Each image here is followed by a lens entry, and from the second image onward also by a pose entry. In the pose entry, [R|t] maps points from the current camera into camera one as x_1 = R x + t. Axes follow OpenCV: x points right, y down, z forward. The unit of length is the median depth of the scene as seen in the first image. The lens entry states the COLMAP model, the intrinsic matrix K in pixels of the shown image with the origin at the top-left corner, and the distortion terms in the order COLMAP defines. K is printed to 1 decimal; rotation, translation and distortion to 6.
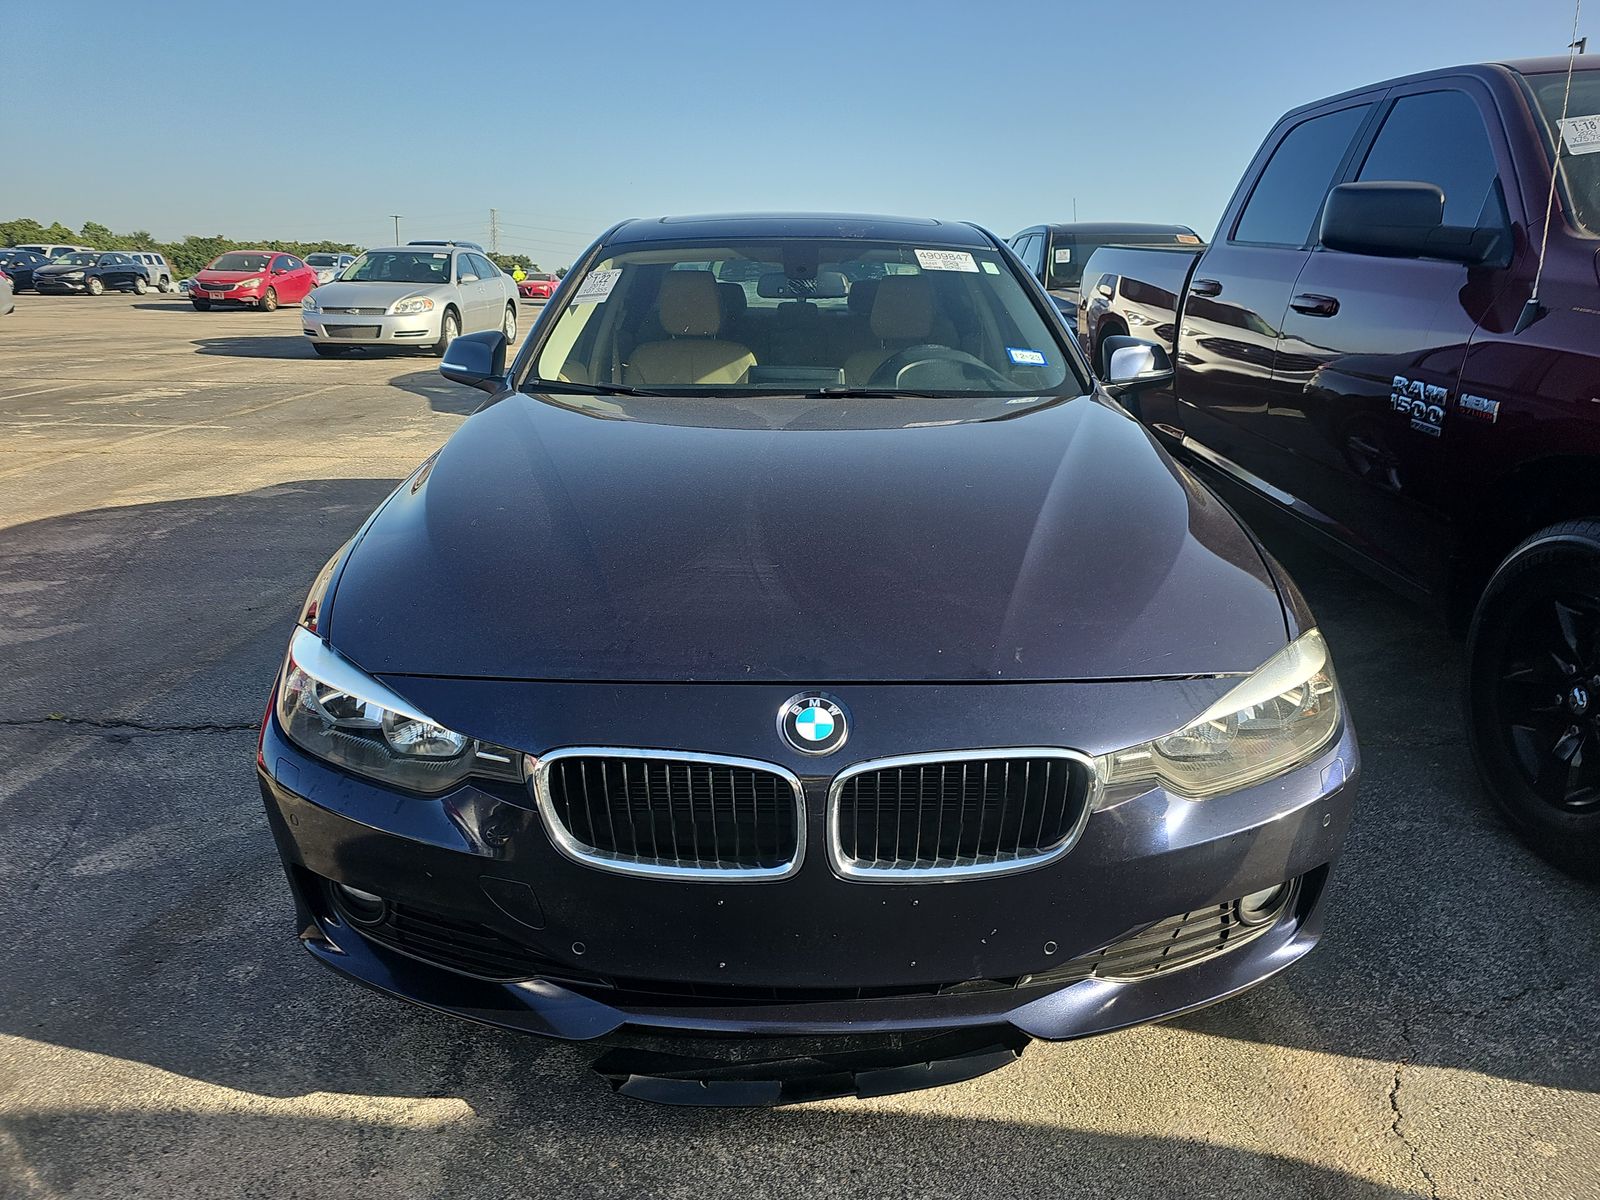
lens RADIAL K [[956.6, 0, 804.7], [0, 956.6, 576.0], [0, 0, 1]] dist [0.005304, 0.001189]
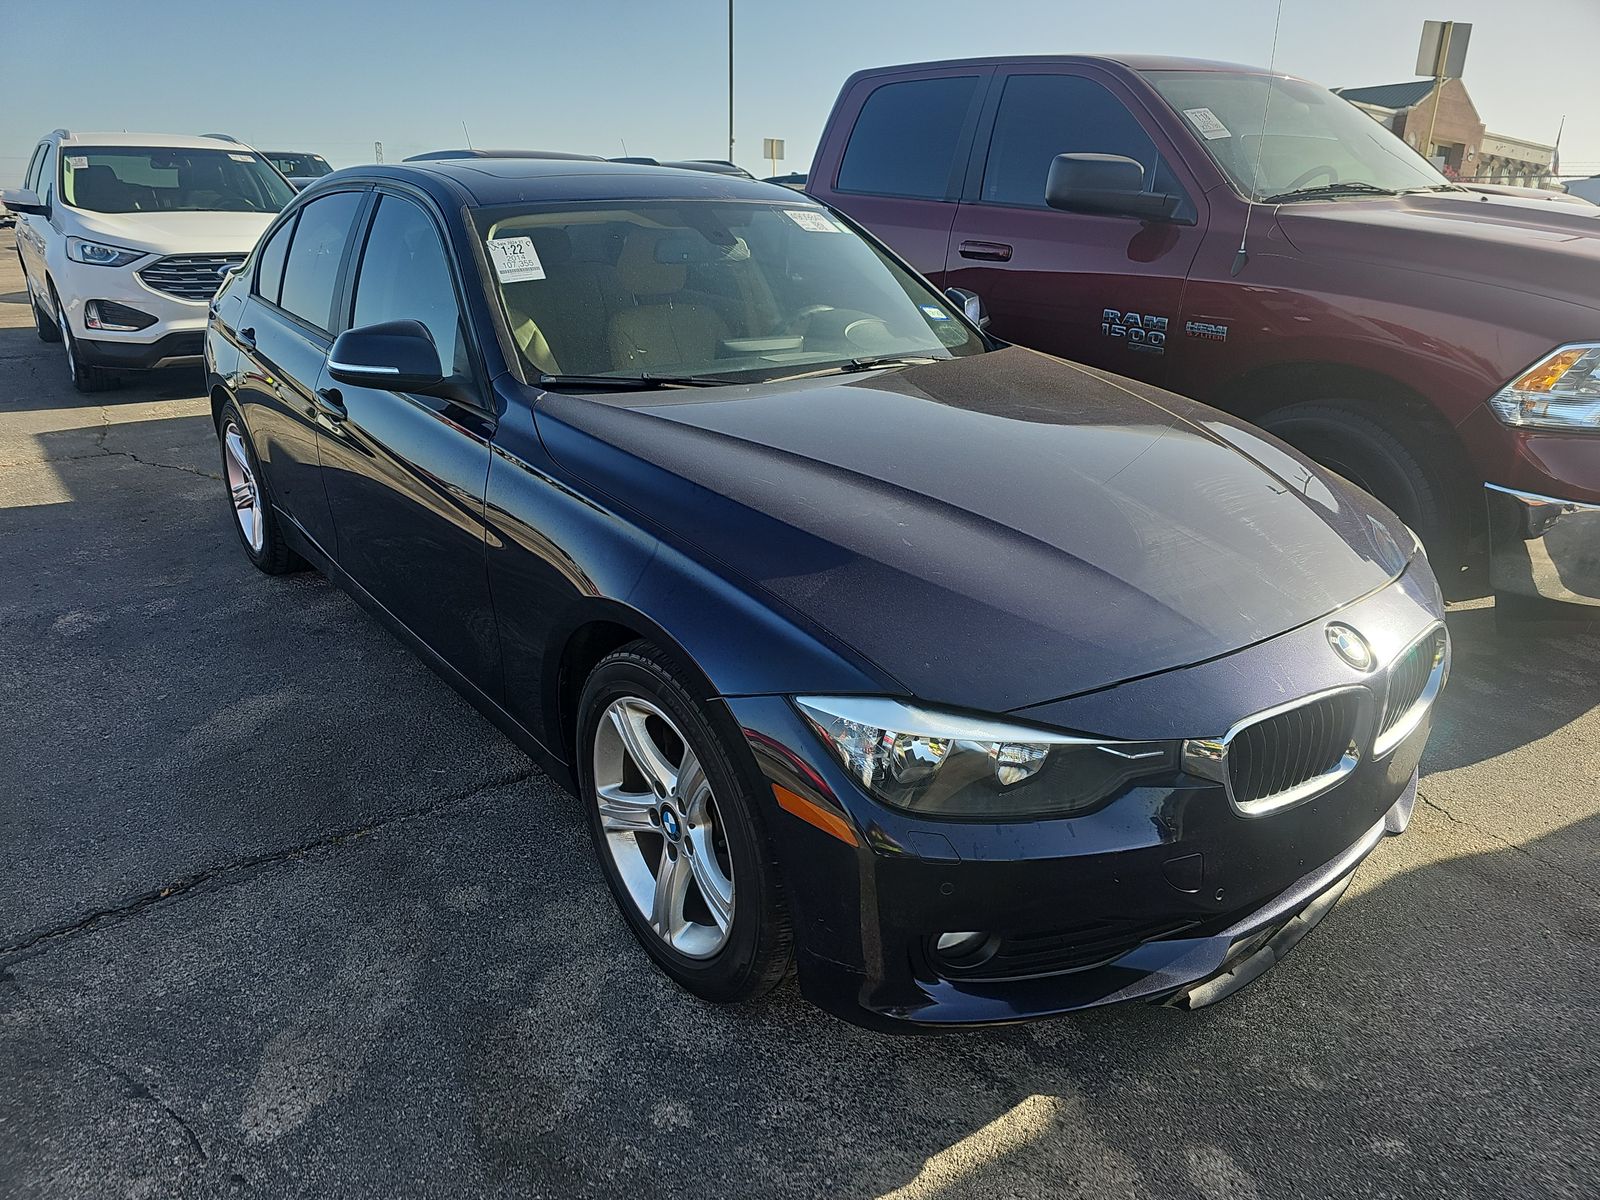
lens RADIAL K [[956.6, 0, 804.7], [0, 956.6, 576.0], [0, 0, 1]] dist [0.005304, 0.001189]
pose [[0.835403, -0.201140, 0.511512, -0.488121], [0.167449, 0.979532, 0.111700, -0.076735], [-0.523510, -0.007663, 0.851985, 0.130305]]
